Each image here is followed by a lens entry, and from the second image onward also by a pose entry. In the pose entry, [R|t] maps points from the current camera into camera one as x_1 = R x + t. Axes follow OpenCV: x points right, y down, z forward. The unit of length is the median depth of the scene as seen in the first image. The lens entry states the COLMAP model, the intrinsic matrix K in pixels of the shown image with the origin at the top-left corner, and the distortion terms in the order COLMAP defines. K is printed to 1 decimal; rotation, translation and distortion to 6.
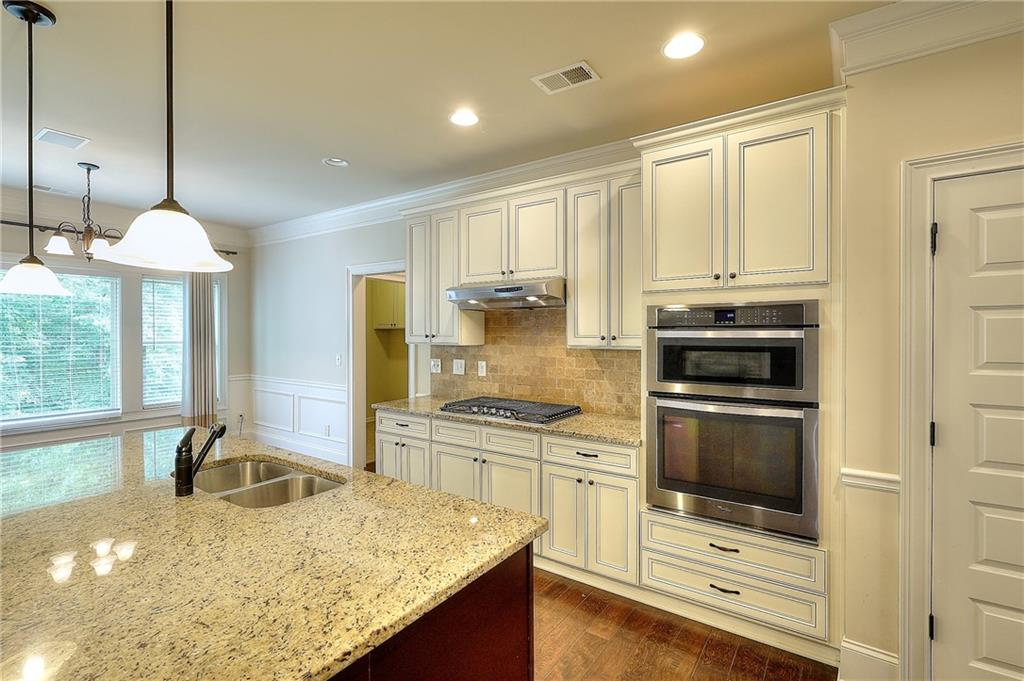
lens RADIAL K [[473.1, 0, 512.4], [0, 473.1, 336.8], [0, 0, 1]] dist [-0.001659, 0.000294]
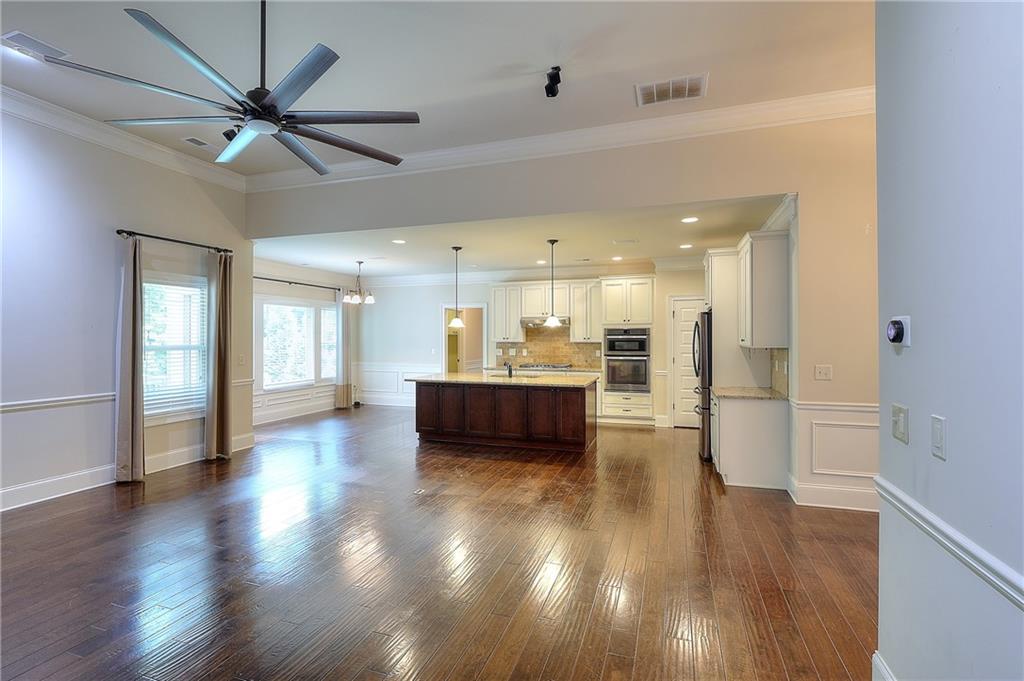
lens RADIAL K [[473.1, 0, 512.4], [0, 473.1, 336.8], [0, 0, 1]] dist [-0.001659, 0.000294]
pose [[0.959054, -0.005172, 0.283177, -0.929856], [0.007241, 0.999954, -0.006263, 0.006281], [-0.283132, 0.008057, 0.959047, -1.456015]]
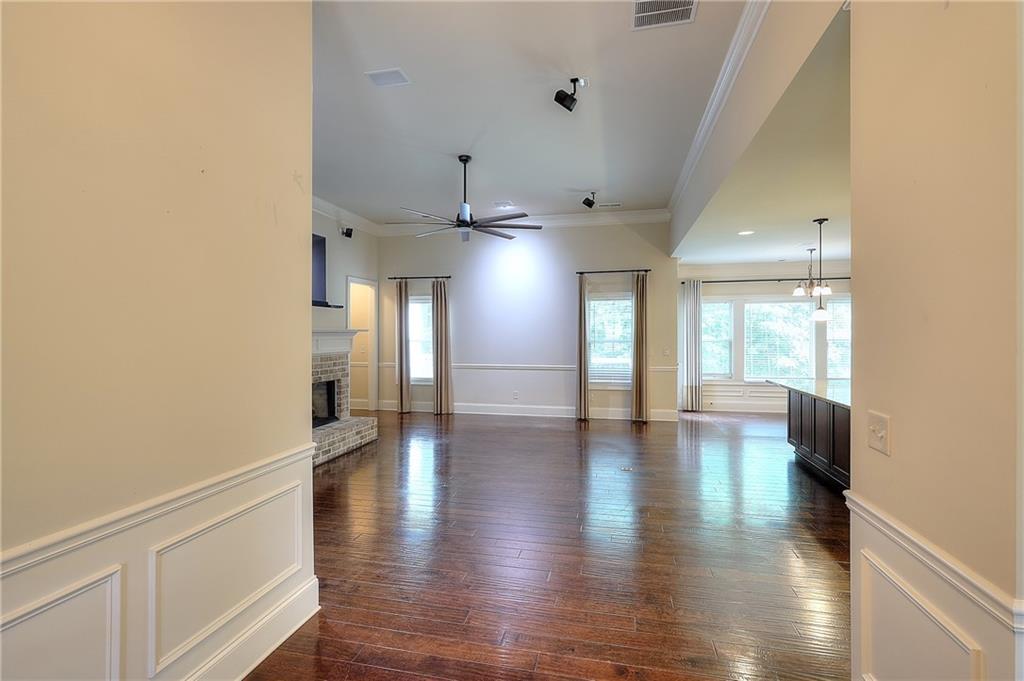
lens RADIAL K [[473.1, 0, 512.4], [0, 473.1, 336.8], [0, 0, 1]] dist [-0.001659, 0.000294]
pose [[0.380646, 0.000188, -0.924721, 0.502186], [-0.000938, 1.000000, -0.000183, 0.003497], [0.924721, 0.000937, 0.380646, -1.002800]]
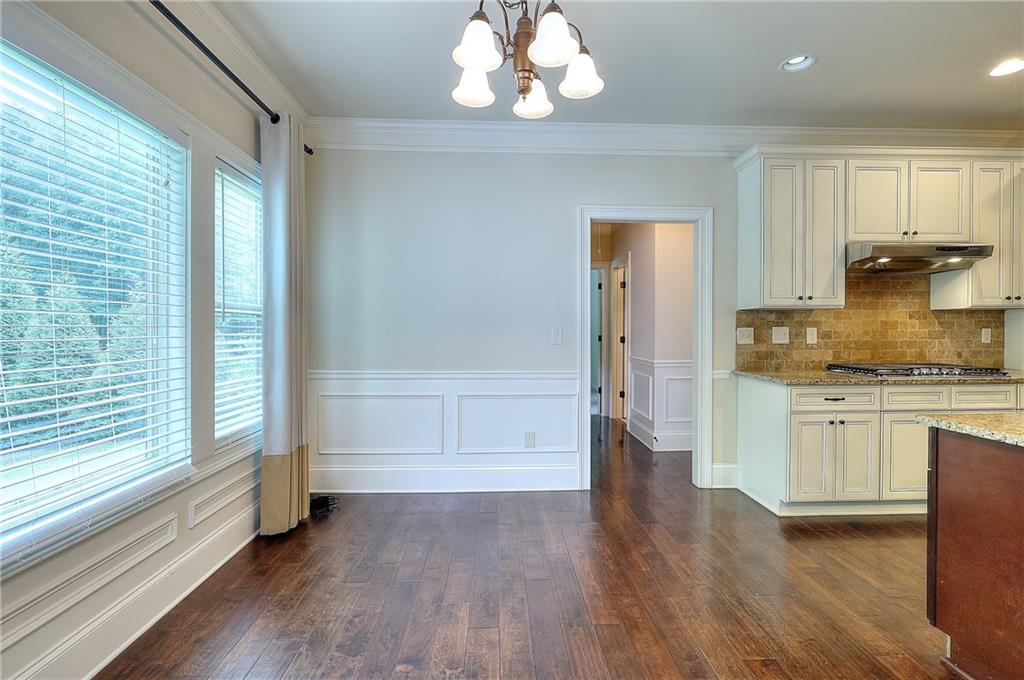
lens RADIAL K [[473.5, 0, 515.3], [0, 473.5, 335.4], [0, 0, 1]] dist [-0.003195, 0.000253]
pose [[0.795960, -0.009500, 0.605275, -1.293676], [0.010370, 0.999944, 0.002057, 0.069463], [-0.605261, 0.004639, 0.796014, 0.722912]]
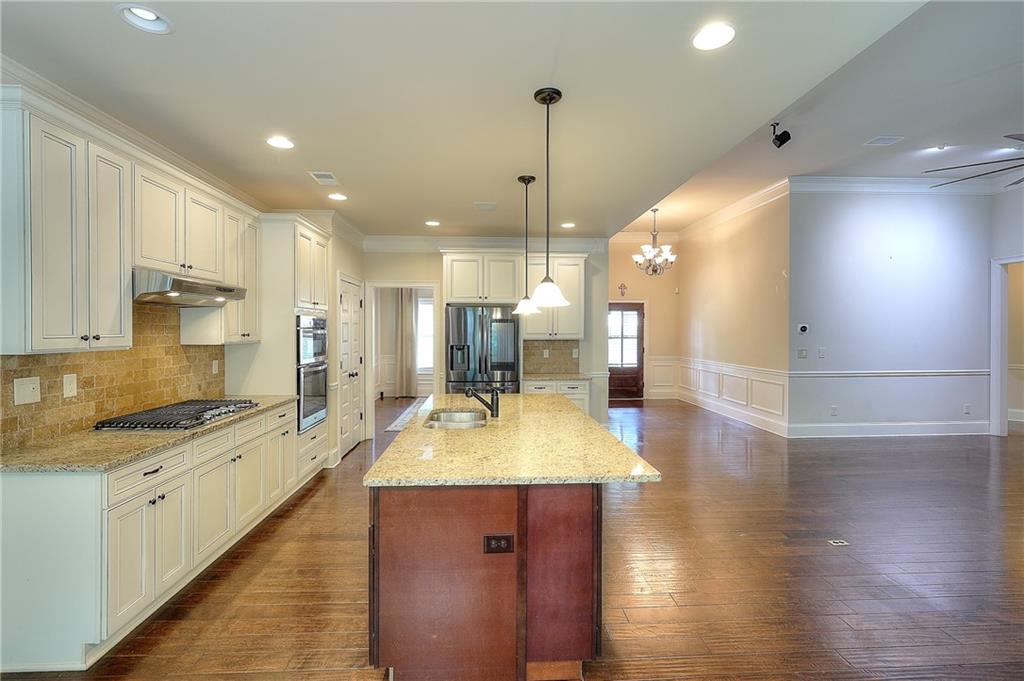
lens RADIAL K [[473.1, 0, 512.4], [0, 473.1, 336.8], [0, 0, 1]] dist [-0.001659, 0.000294]
pose [[-0.619963, -0.013000, 0.784523, -1.148811], [0.003429, 0.999808, 0.019278, -0.014173], [-0.784623, 0.014642, -0.619800, 1.091333]]
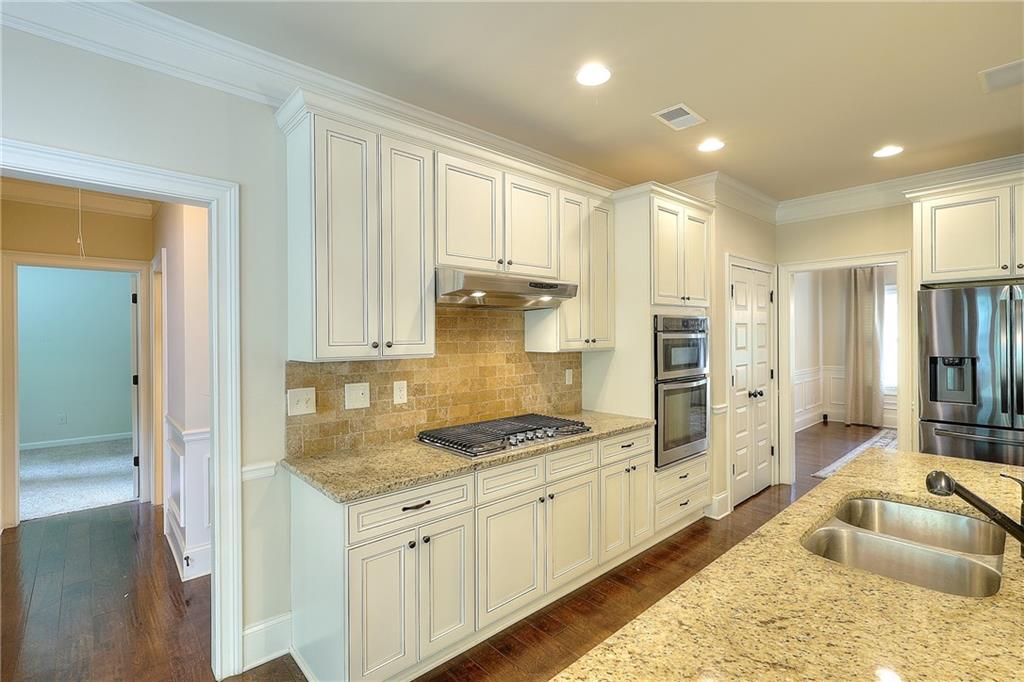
lens RADIAL K [[471.3, 0, 512.0], [0, 471.3, 341.0], [0, 0, 1]] dist [-0.000691, -0.000086]
pose [[0.222881, -0.011890, 0.974773, -0.799139], [0.018915, 0.999790, 0.007870, -0.008702], [-0.974662, 0.016684, 0.223059, 0.824498]]
